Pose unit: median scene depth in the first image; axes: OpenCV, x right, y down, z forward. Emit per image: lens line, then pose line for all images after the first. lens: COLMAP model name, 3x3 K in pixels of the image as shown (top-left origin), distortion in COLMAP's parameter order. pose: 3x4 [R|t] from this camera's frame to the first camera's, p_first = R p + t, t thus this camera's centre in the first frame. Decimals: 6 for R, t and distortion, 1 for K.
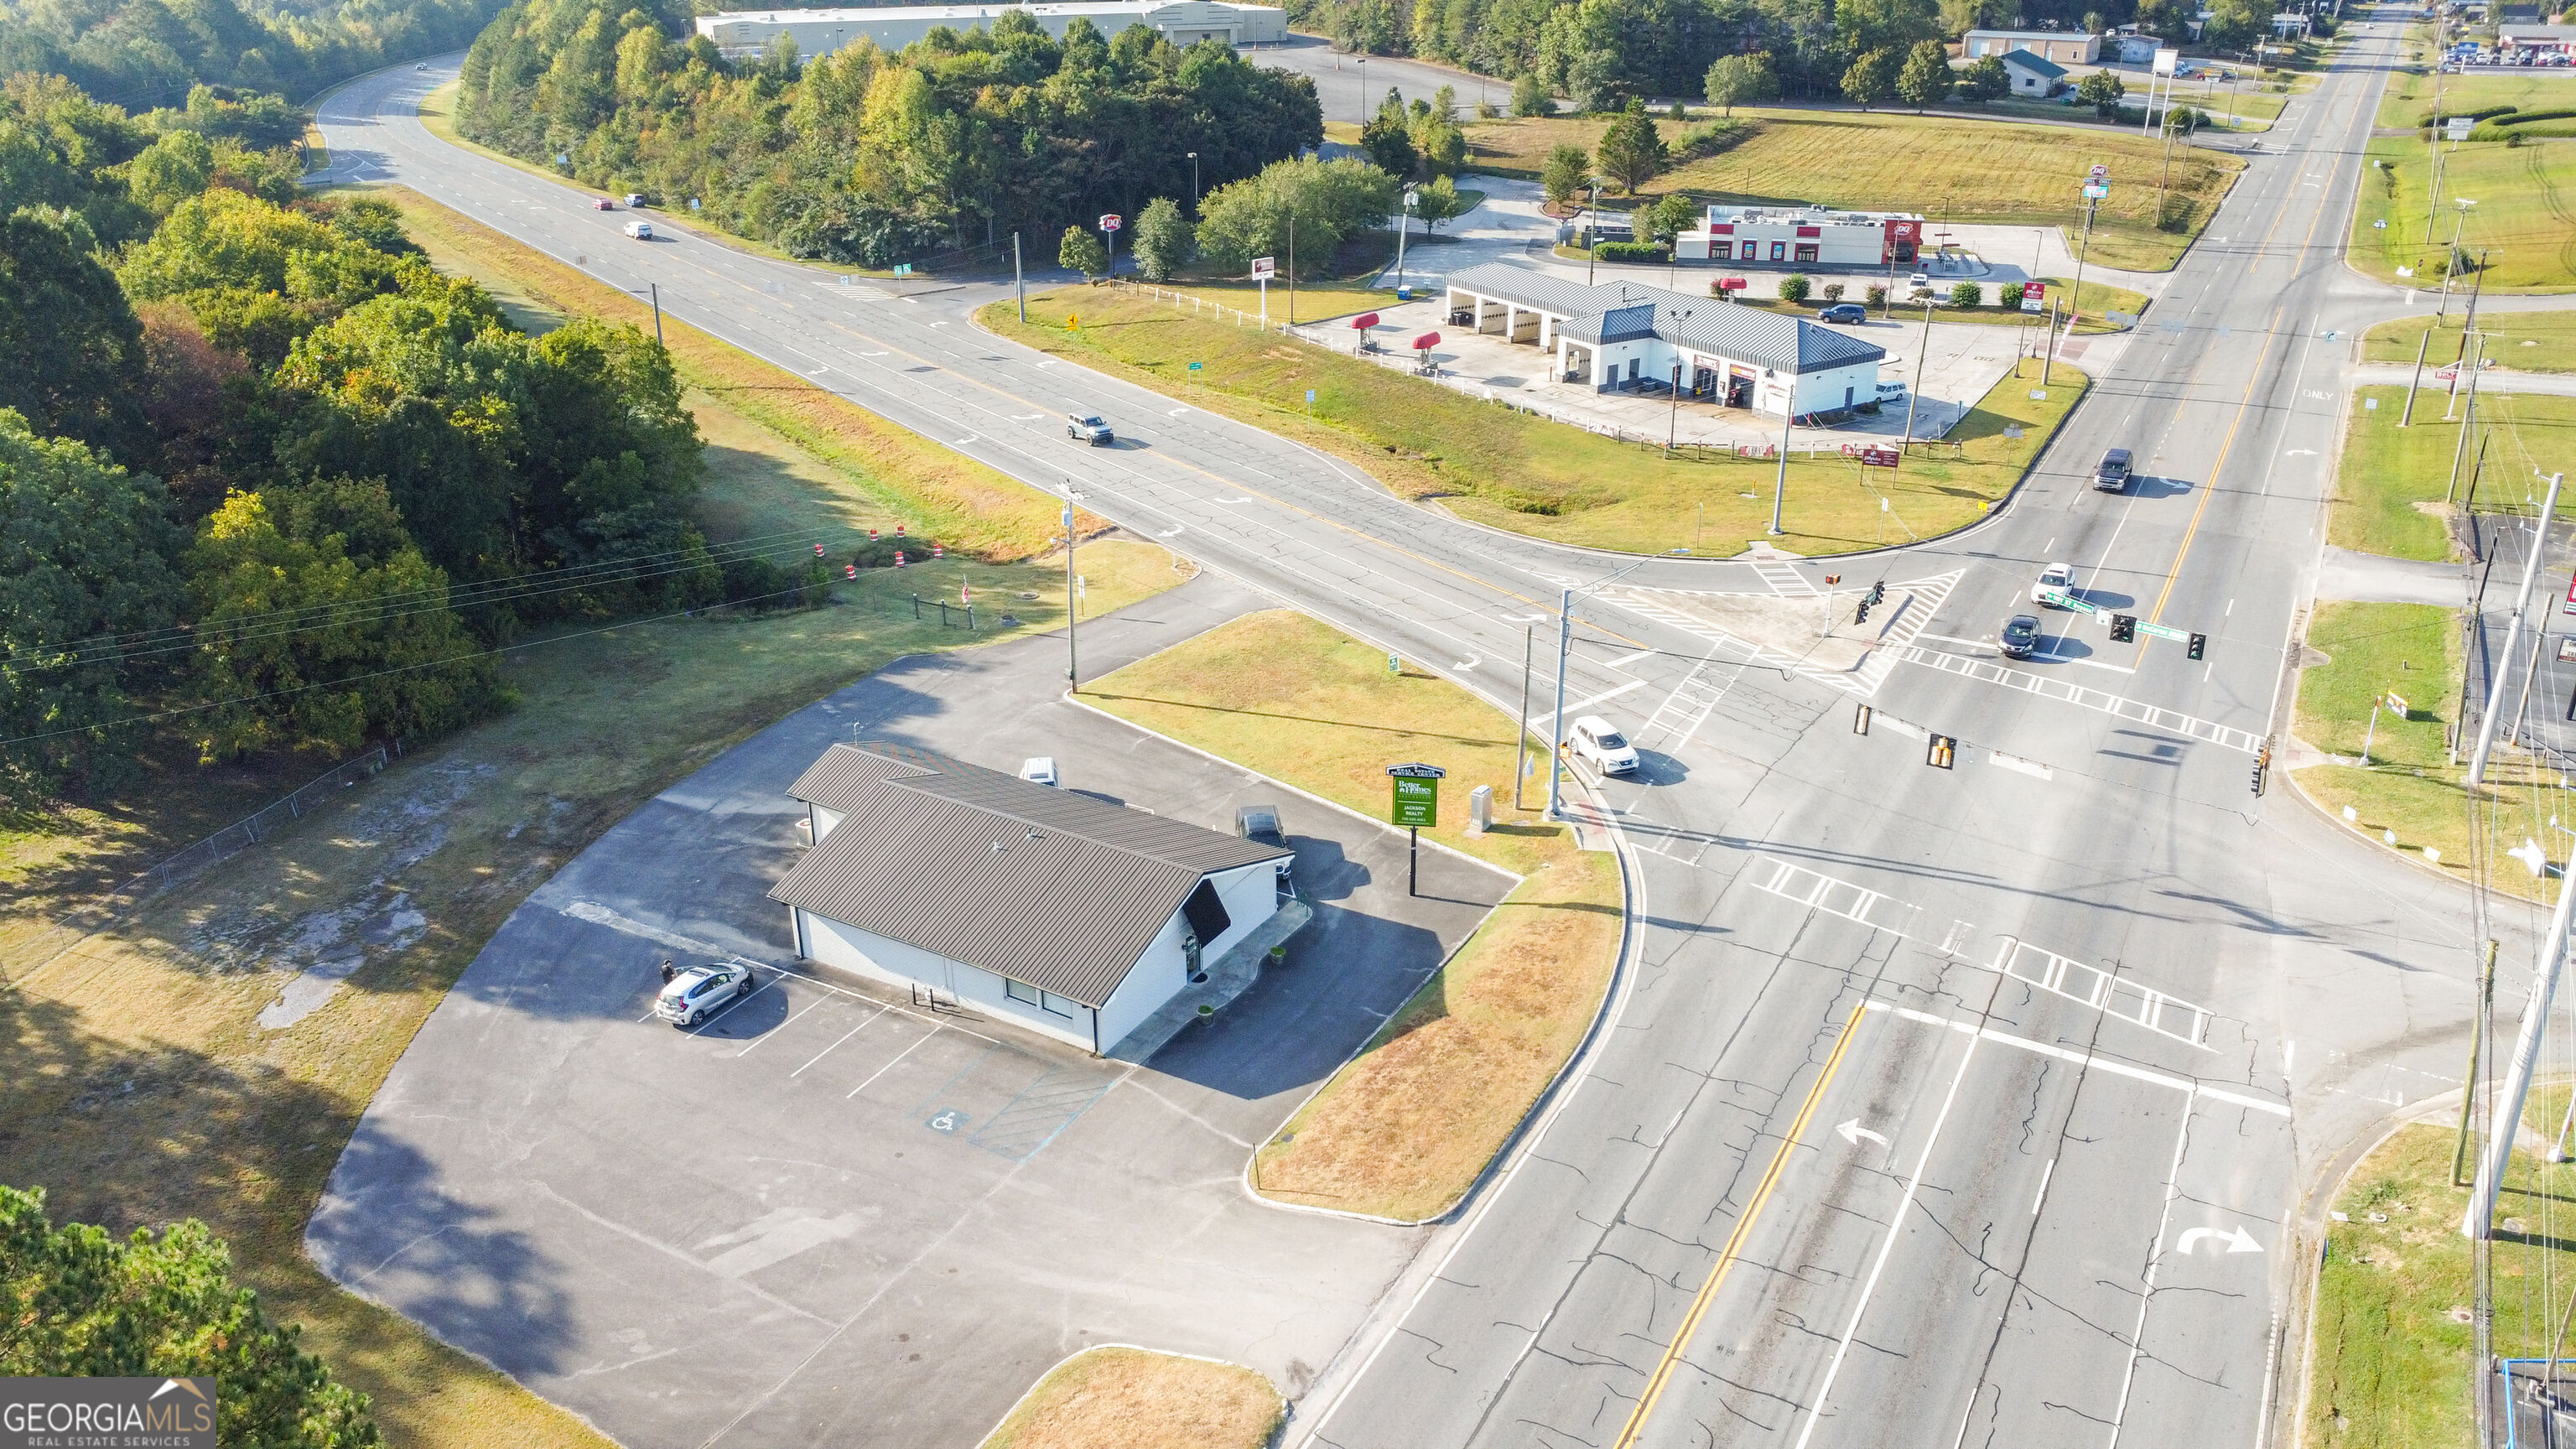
lens RADIAL K [[1867.3, 0, 1288.0], [0, 1867.3, 724.5], [0, 0, 1]] dist [-0.031345, -0.001765]
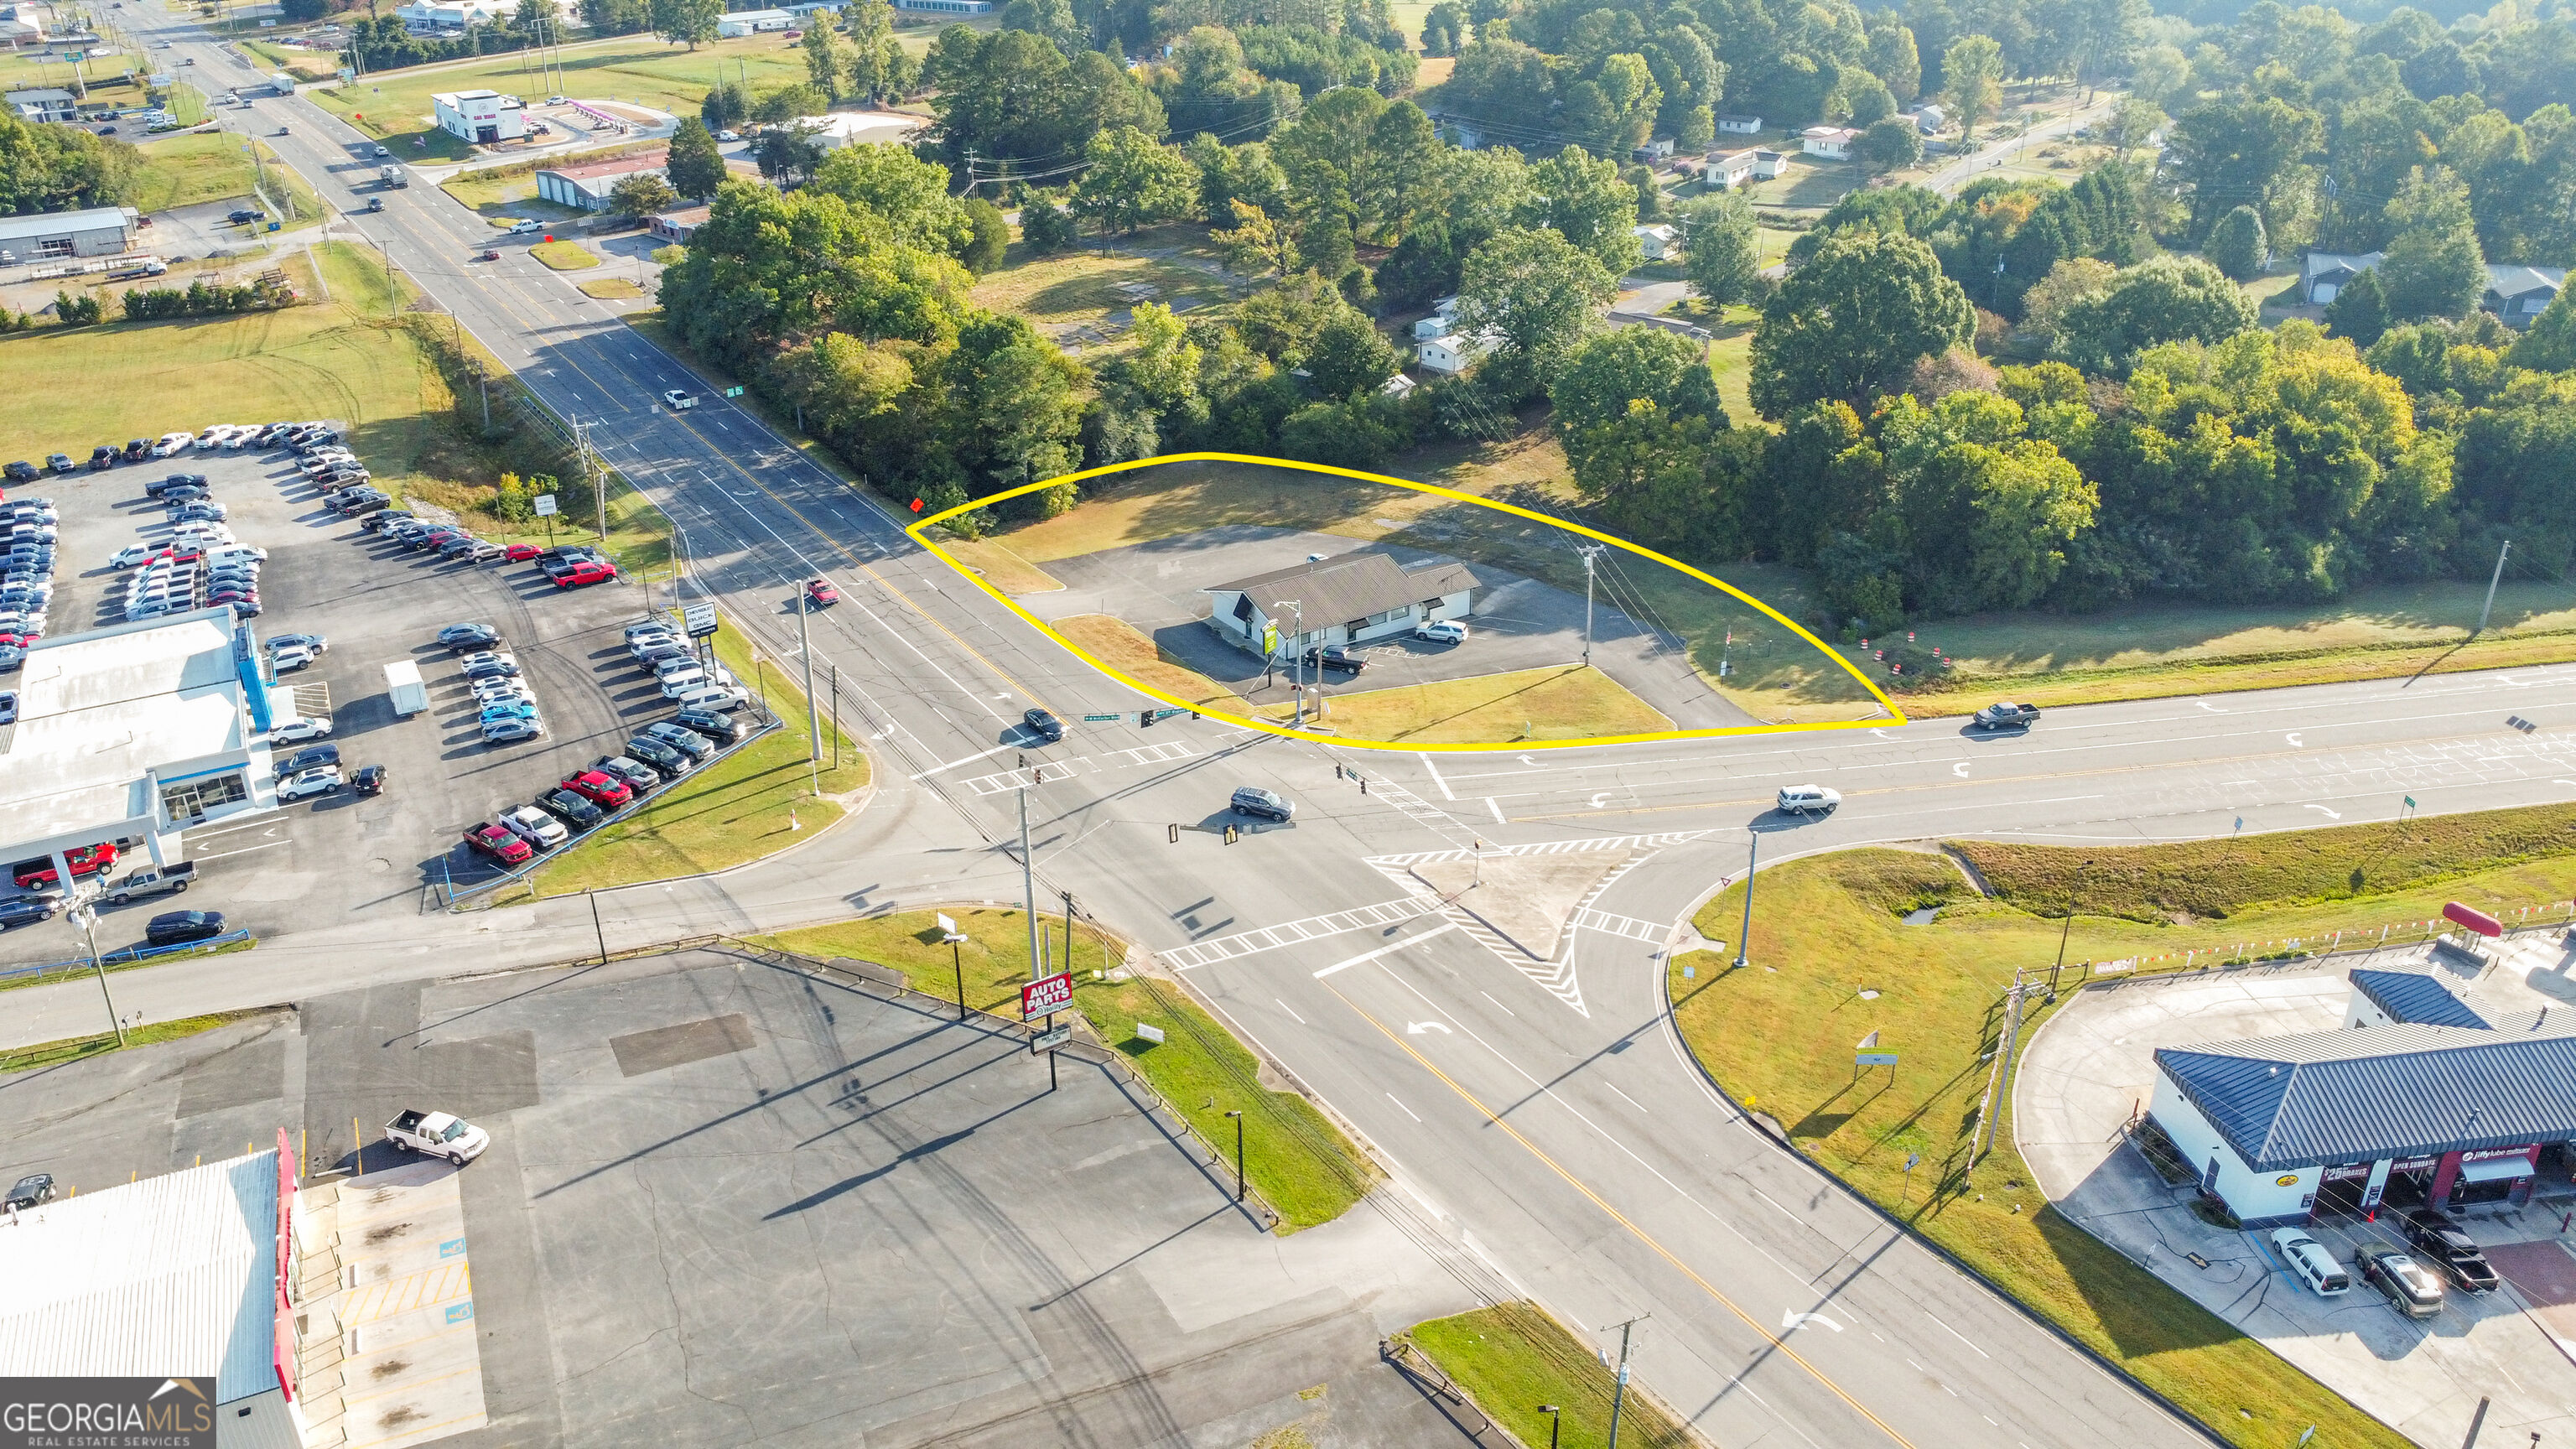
lens RADIAL K [[1867.3, 0, 1288.0], [0, 1867.3, 724.5], [0, 0, 1]] dist [-0.031345, -0.001765]
pose [[-0.430054, 0.403243, -0.807743, 1.597145], [-0.358646, 0.744769, 0.562753, -0.958928], [0.828508, 0.531708, -0.175670, 1.289035]]
